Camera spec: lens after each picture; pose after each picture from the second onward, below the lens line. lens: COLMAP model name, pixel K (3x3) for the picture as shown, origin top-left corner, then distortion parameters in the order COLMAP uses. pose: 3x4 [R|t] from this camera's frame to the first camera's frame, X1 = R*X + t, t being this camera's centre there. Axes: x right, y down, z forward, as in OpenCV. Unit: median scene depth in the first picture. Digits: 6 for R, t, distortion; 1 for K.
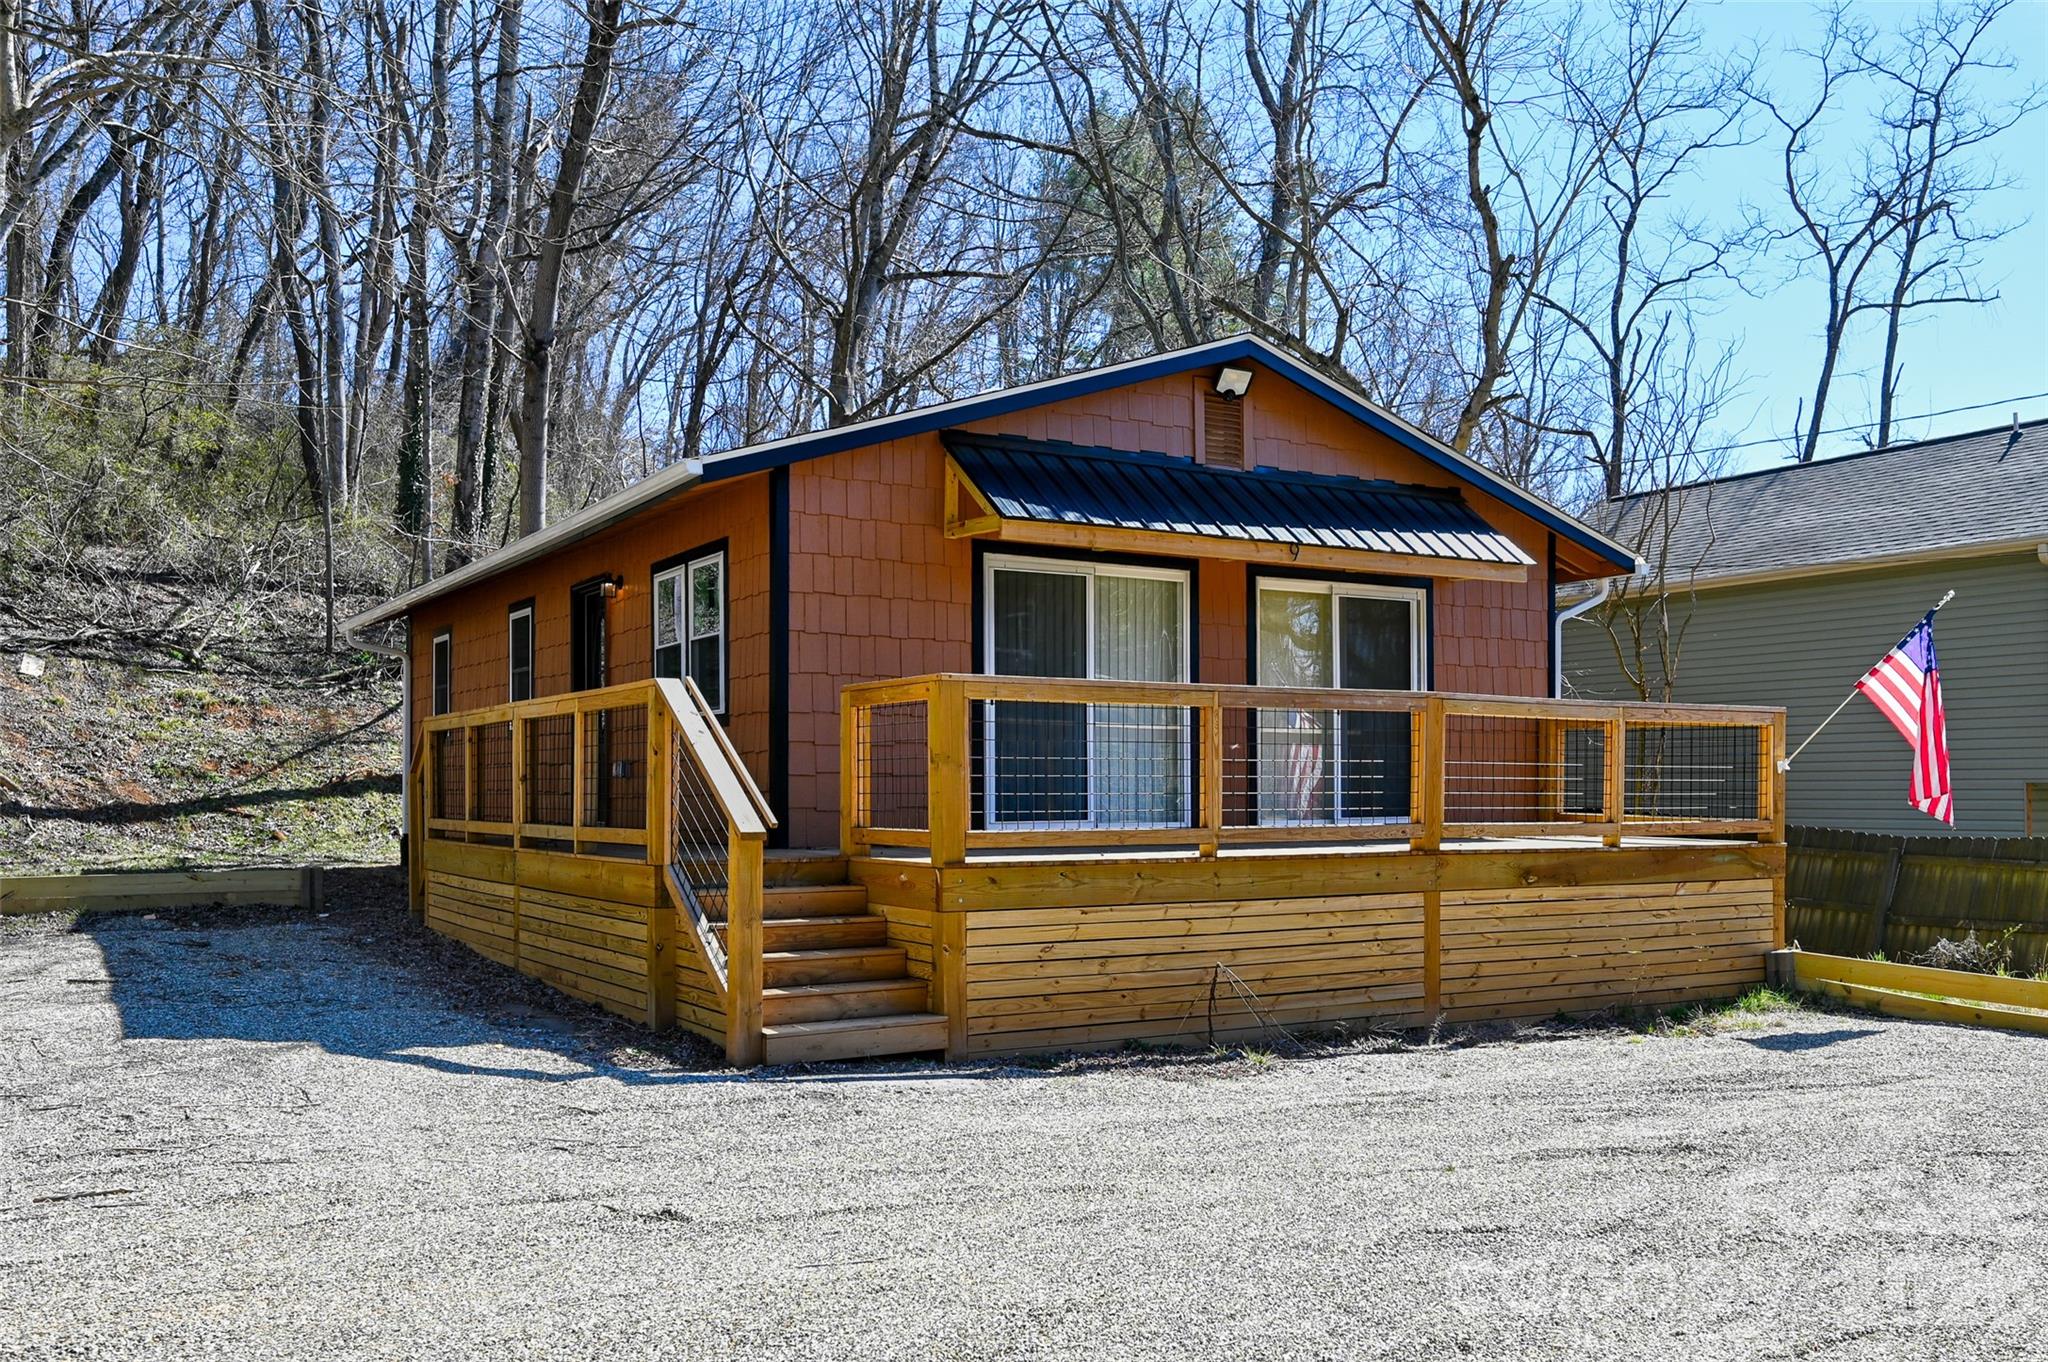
lens RADIAL K [[1727.2, 0, 1026.2], [0, 1727.2, 764.1], [0, 0, 1]] dist [0.001067, 0.002982]
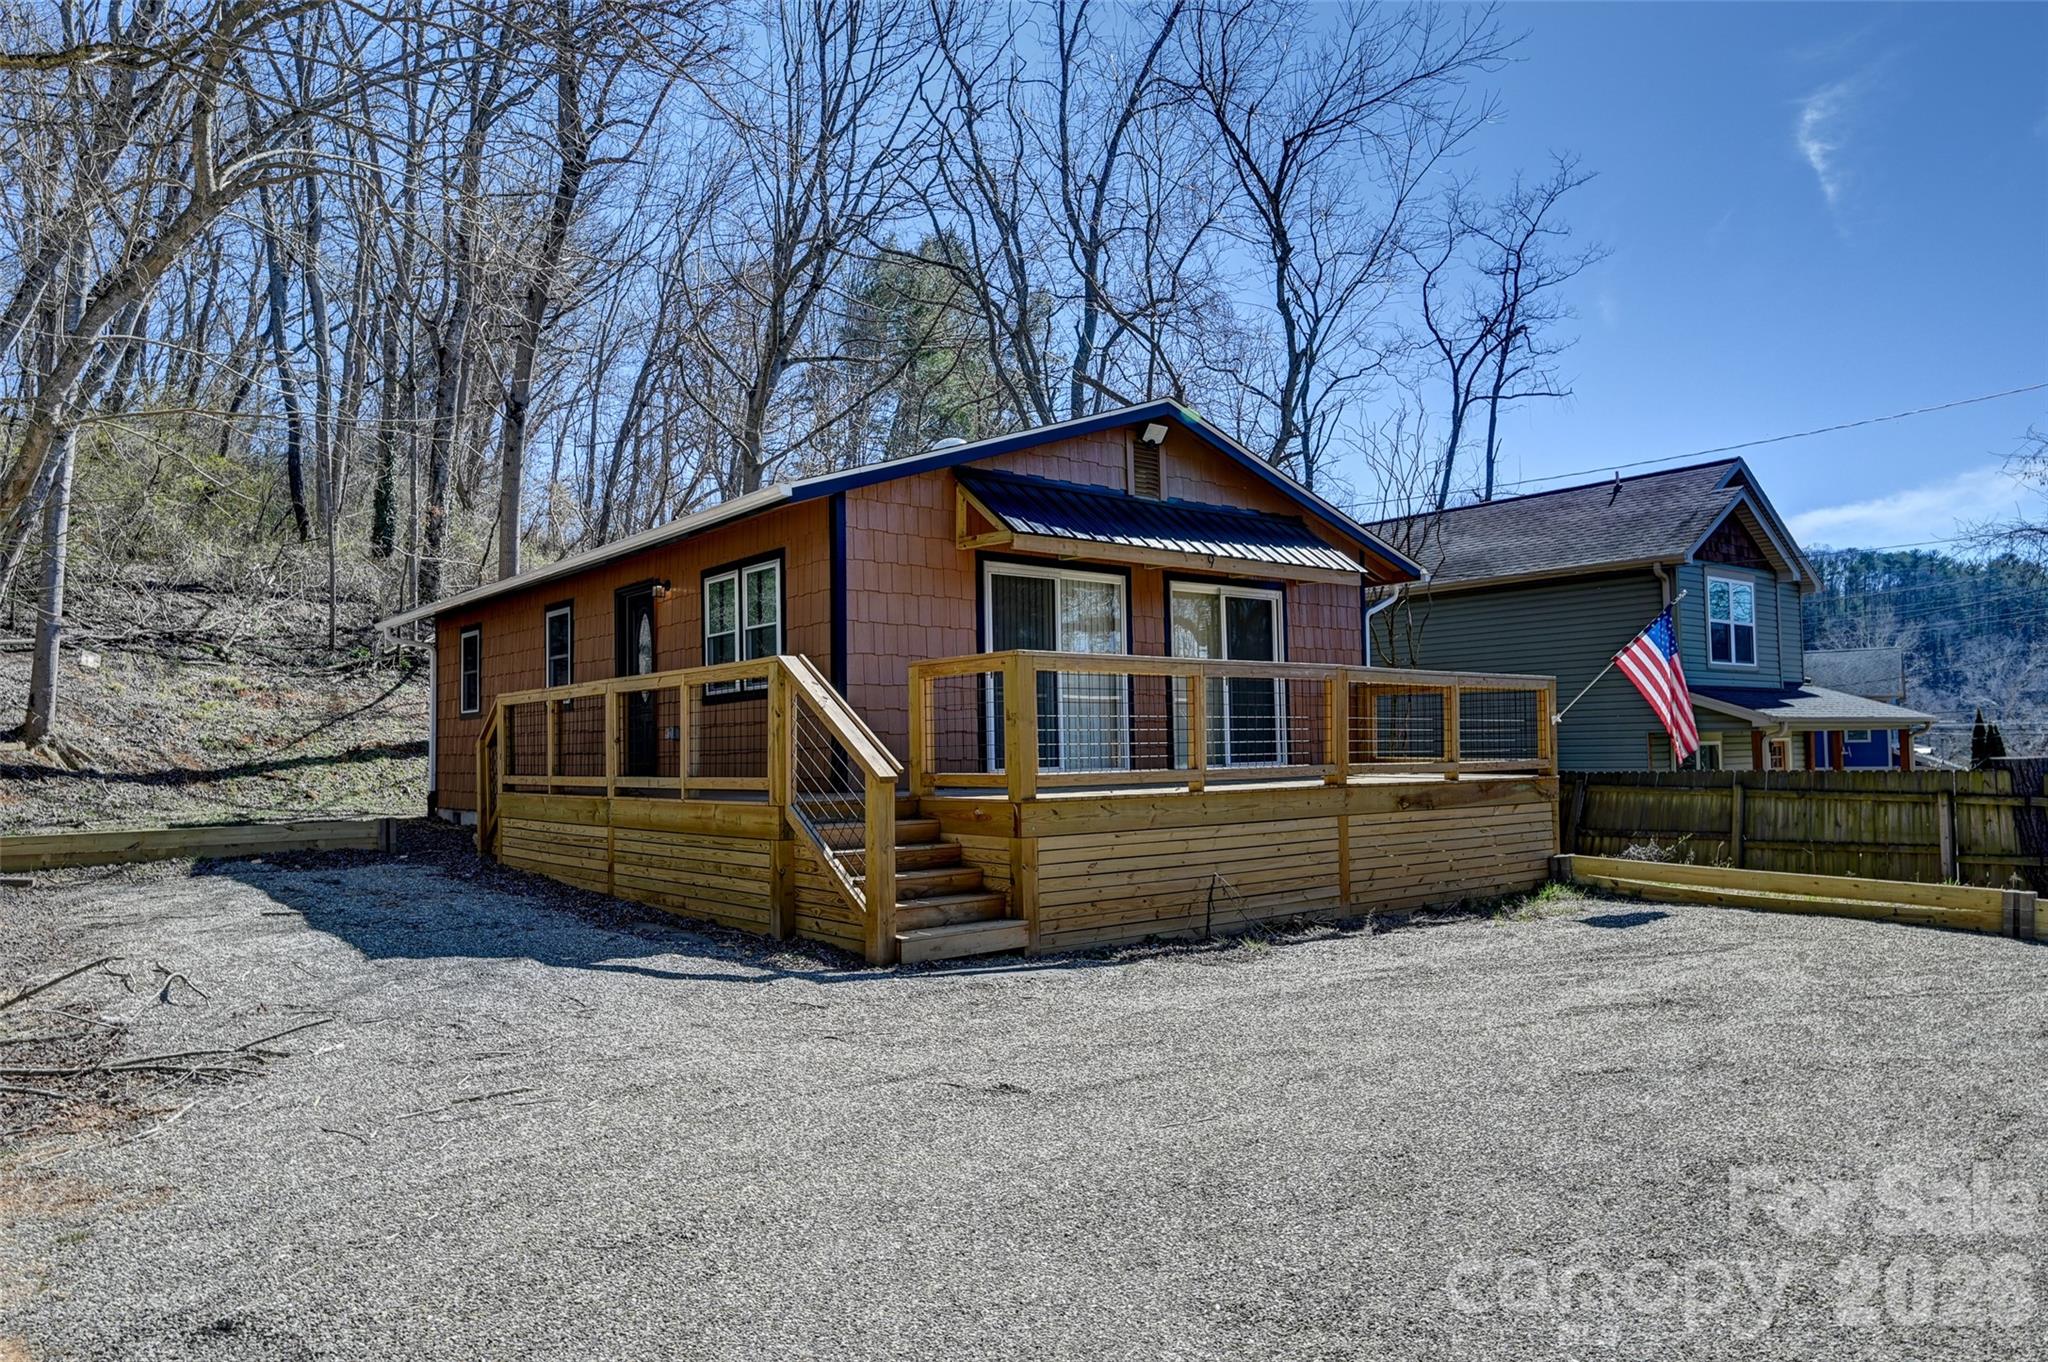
lens RADIAL K [[1299.4, 0, 1021.2], [0, 1299.4, 684.7], [0, 0, 1]] dist [0.000961, -0.002543]
pose [[0.992352, -0.008314, 0.123162, -0.107456], [0.012699, 0.999311, -0.034864, 0.004215], [-0.122788, 0.036161, 0.991774, 0.032581]]
